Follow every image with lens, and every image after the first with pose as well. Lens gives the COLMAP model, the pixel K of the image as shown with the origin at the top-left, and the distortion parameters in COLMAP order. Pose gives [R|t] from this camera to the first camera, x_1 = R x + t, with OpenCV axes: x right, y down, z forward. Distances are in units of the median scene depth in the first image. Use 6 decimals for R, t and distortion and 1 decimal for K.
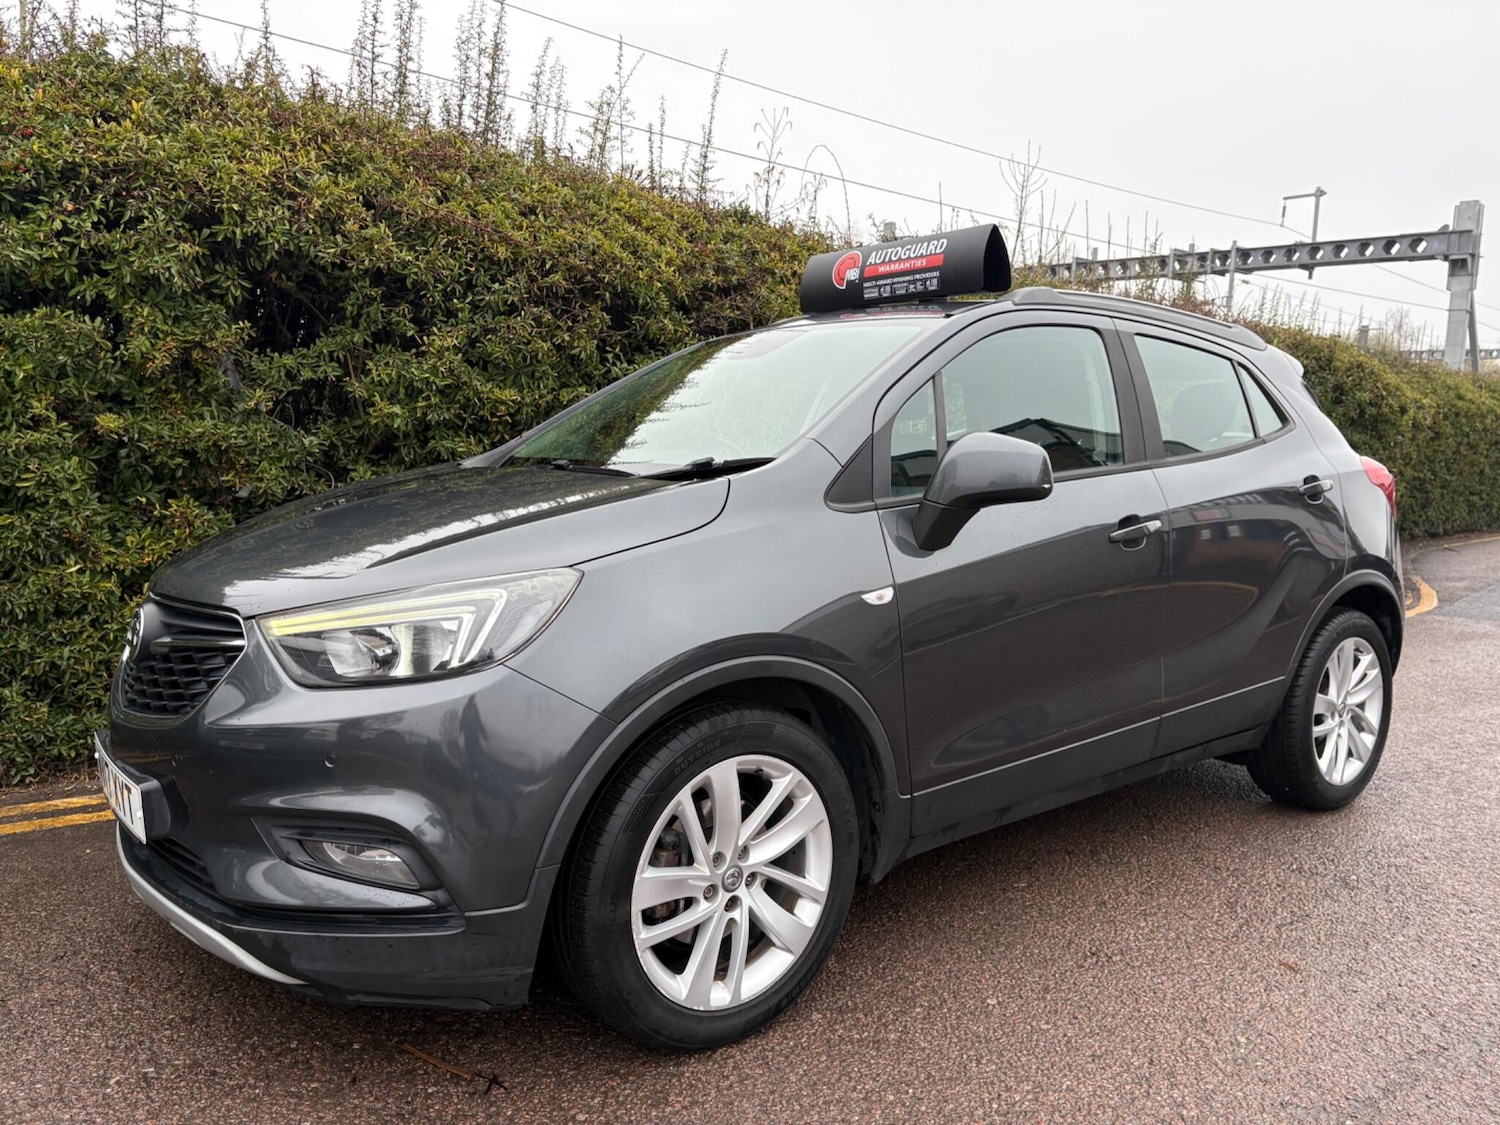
lens RADIAL K [[1140.5, 0, 751.6], [0, 1140.5, 561.1], [0, 0, 1]] dist [0.057860, -0.067608]
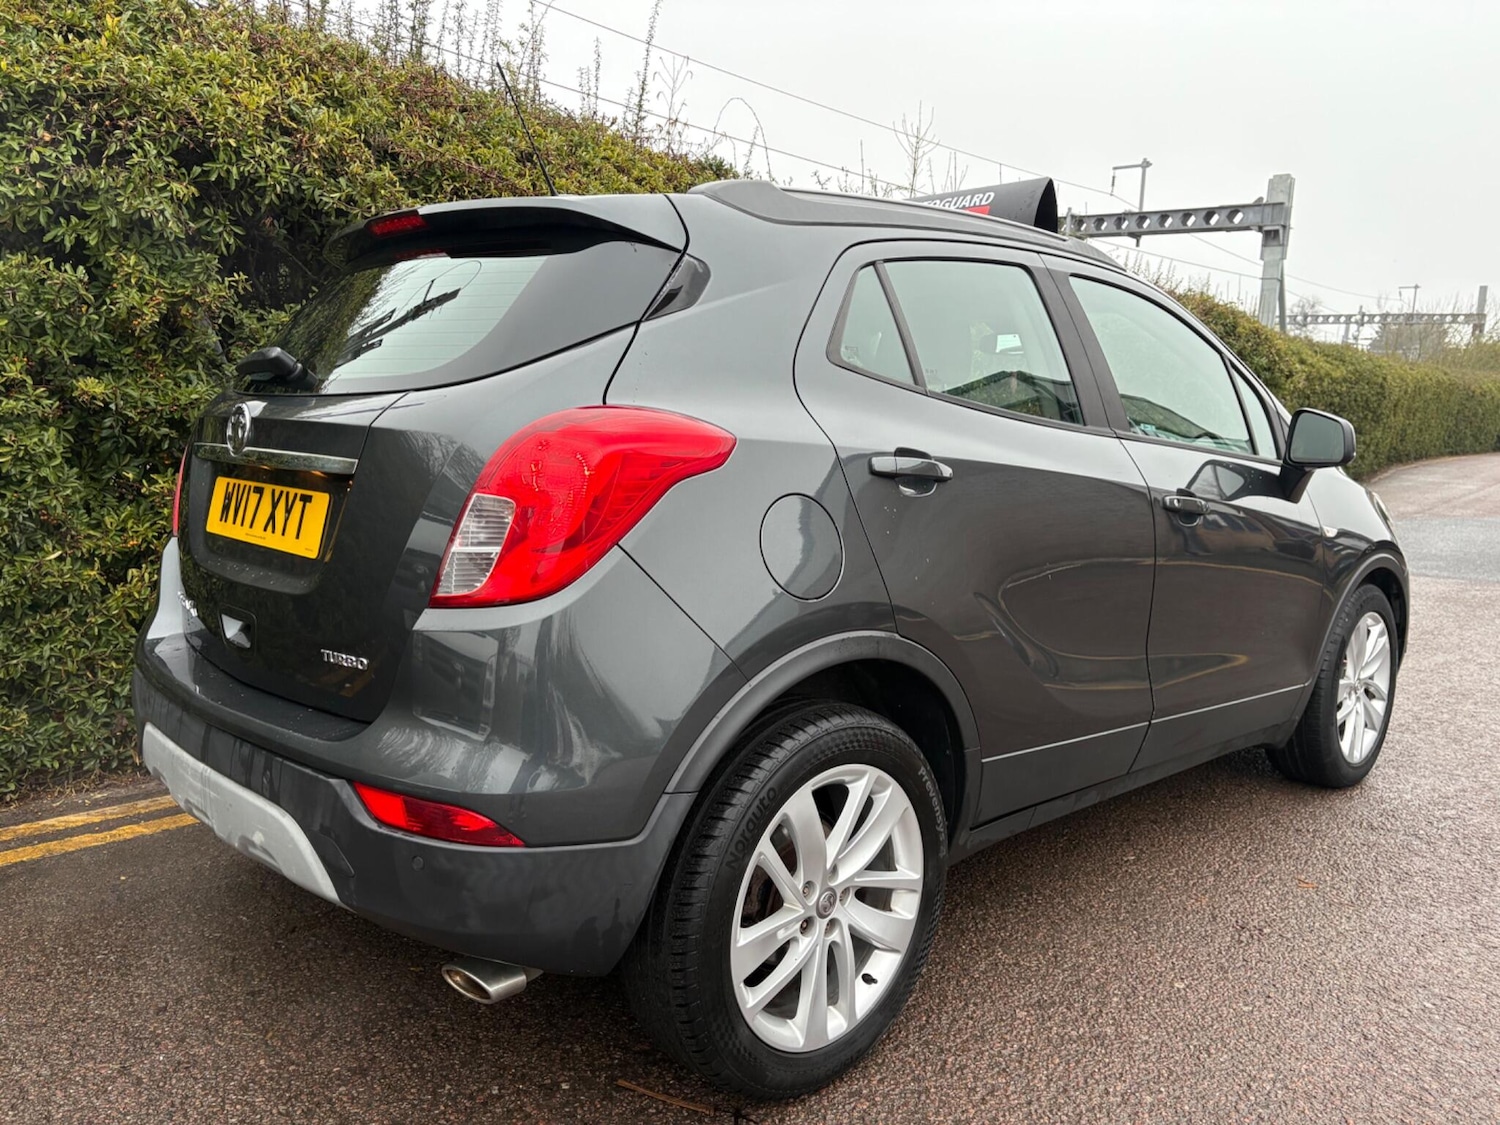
lens RADIAL K [[1137.7, 0, 747.2], [0, 1137.7, 564.4], [0, 0, 1]] dist [0.060782, -0.069608]
pose [[0.989682, -0.019377, 0.141967, -0.186597], [0.013976, 0.999144, 0.038940, -0.013099], [-0.142600, -0.036554, 0.989105, 0.059118]]
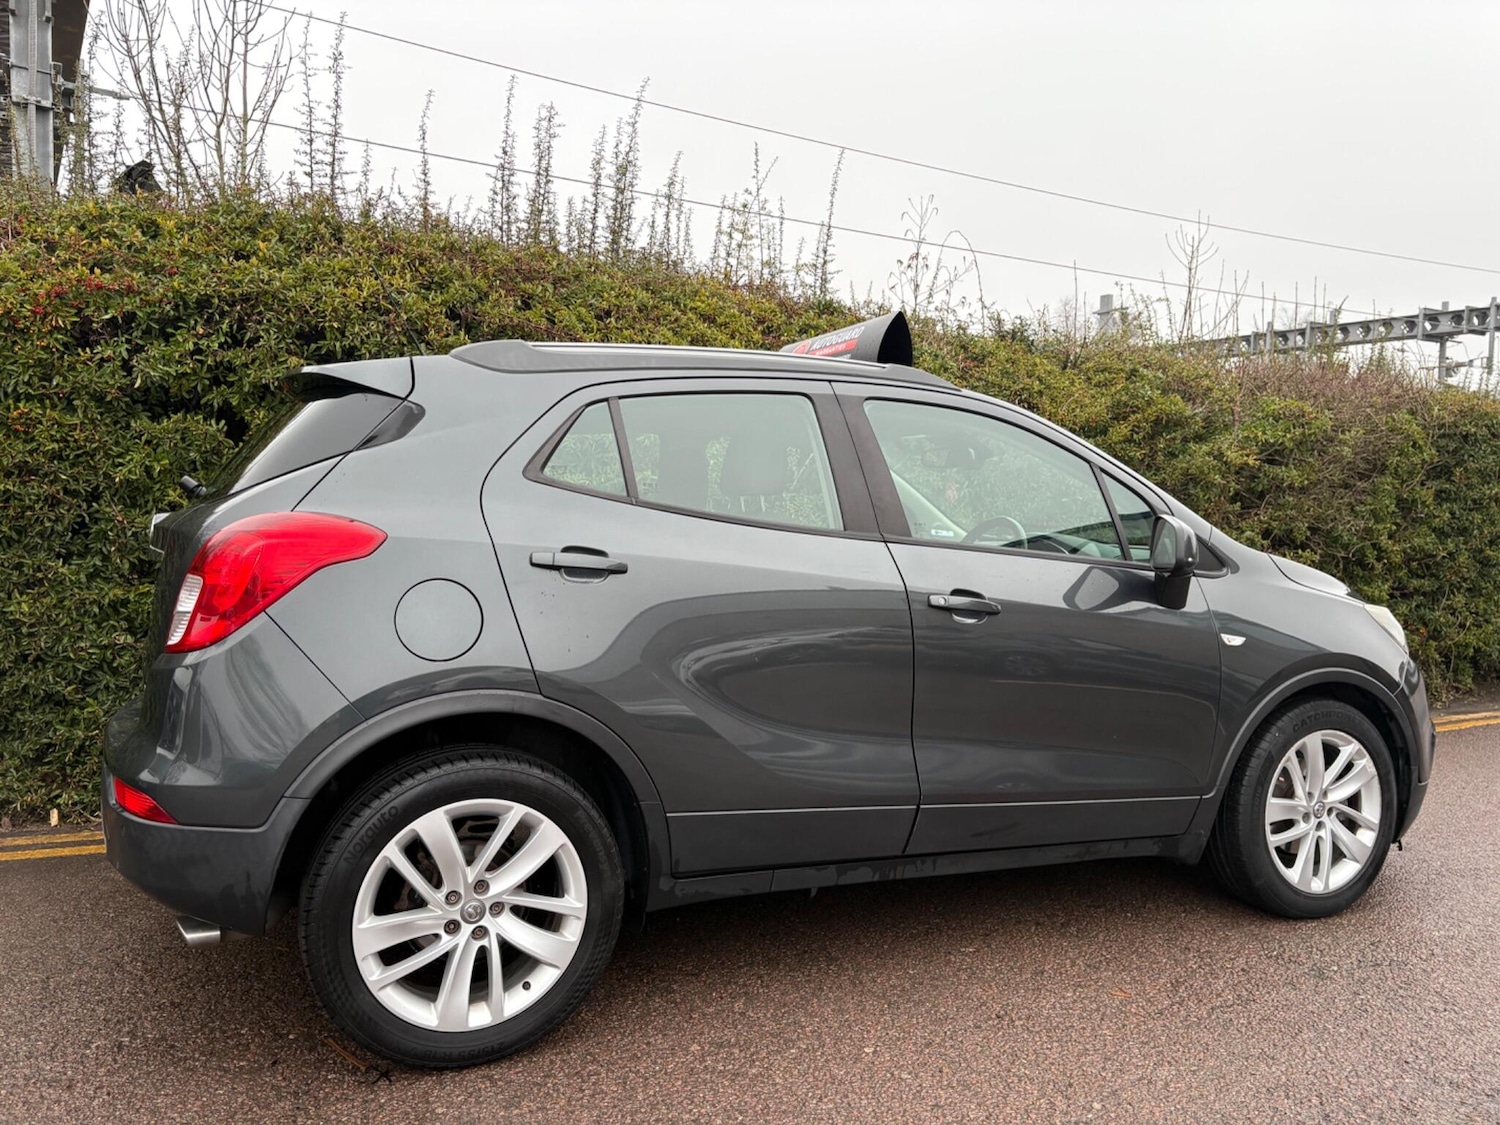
lens RADIAL K [[1140.5, 0, 751.6], [0, 1140.5, 561.1], [0, 0, 1]] dist [0.057860, -0.067608]
pose [[0.979999, 0.001403, -0.198998, 0.202015], [-0.014619, 0.997781, -0.064959, 0.004621], [0.198465, 0.066569, 0.977845, -0.050417]]
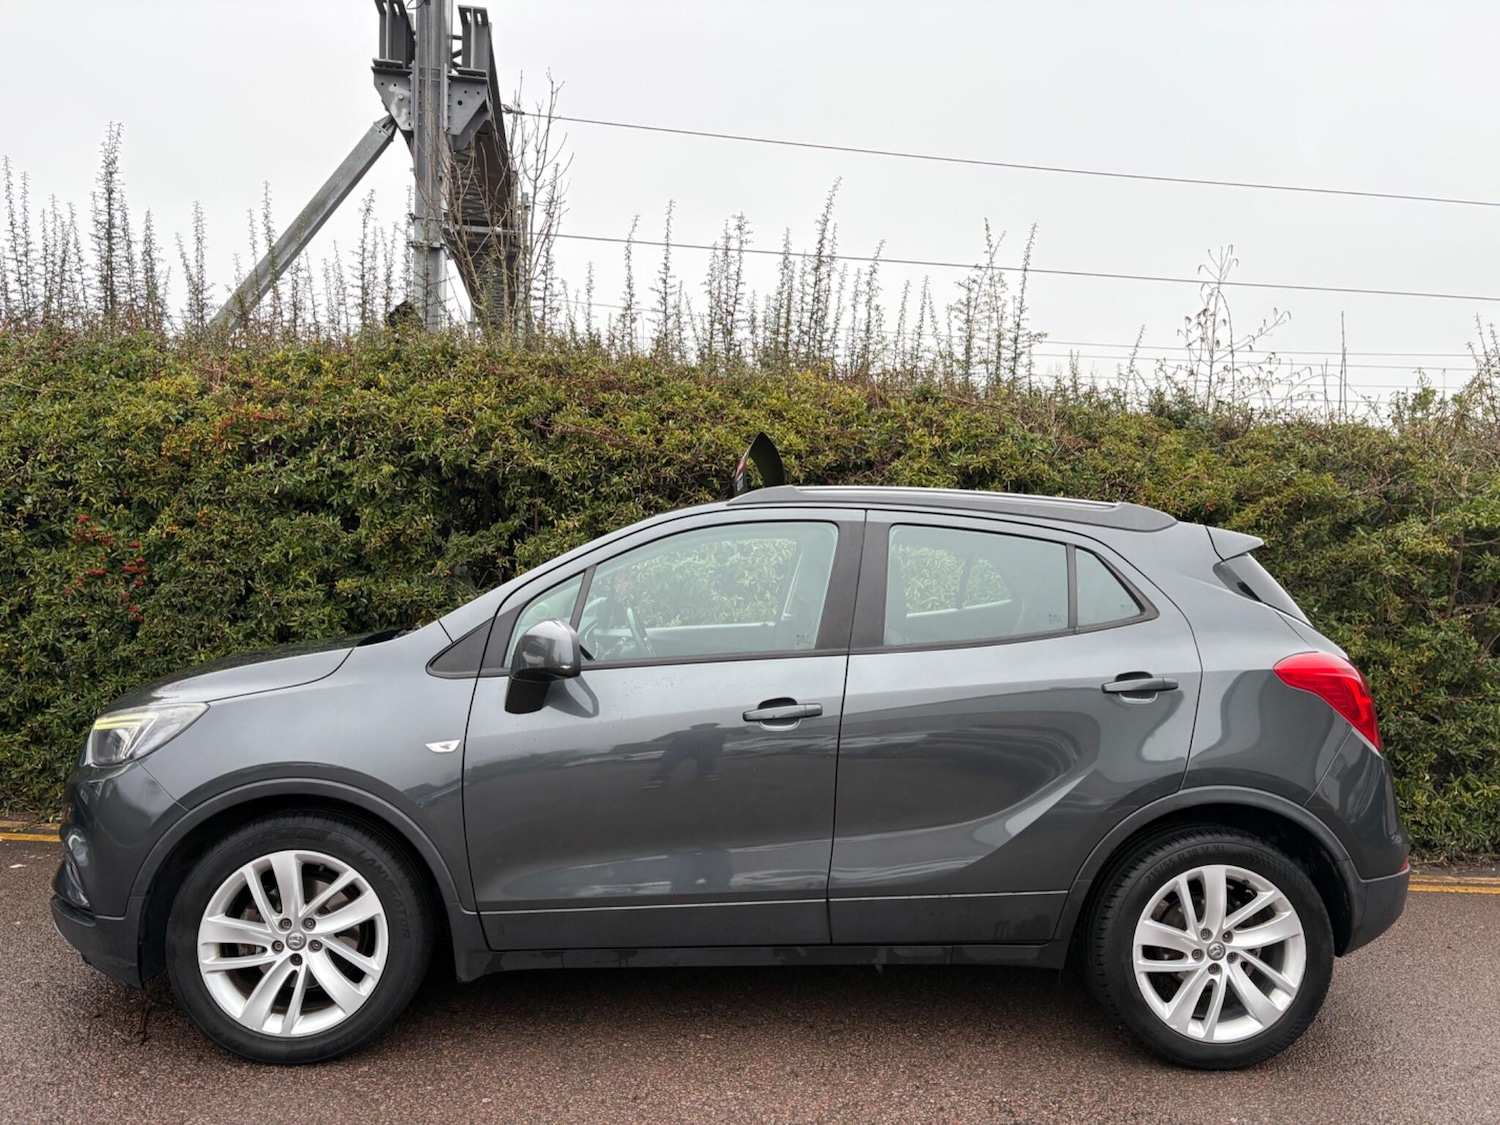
lens RADIAL K [[1140.5, 0, 751.6], [0, 1140.5, 561.1], [0, 0, 1]] dist [0.057860, -0.067608]
pose [[0.817075, 0.009517, -0.576453, 0.720455], [-0.075251, 0.993070, -0.090268, -0.053960], [0.571599, 0.117134, 0.812129, 0.080054]]
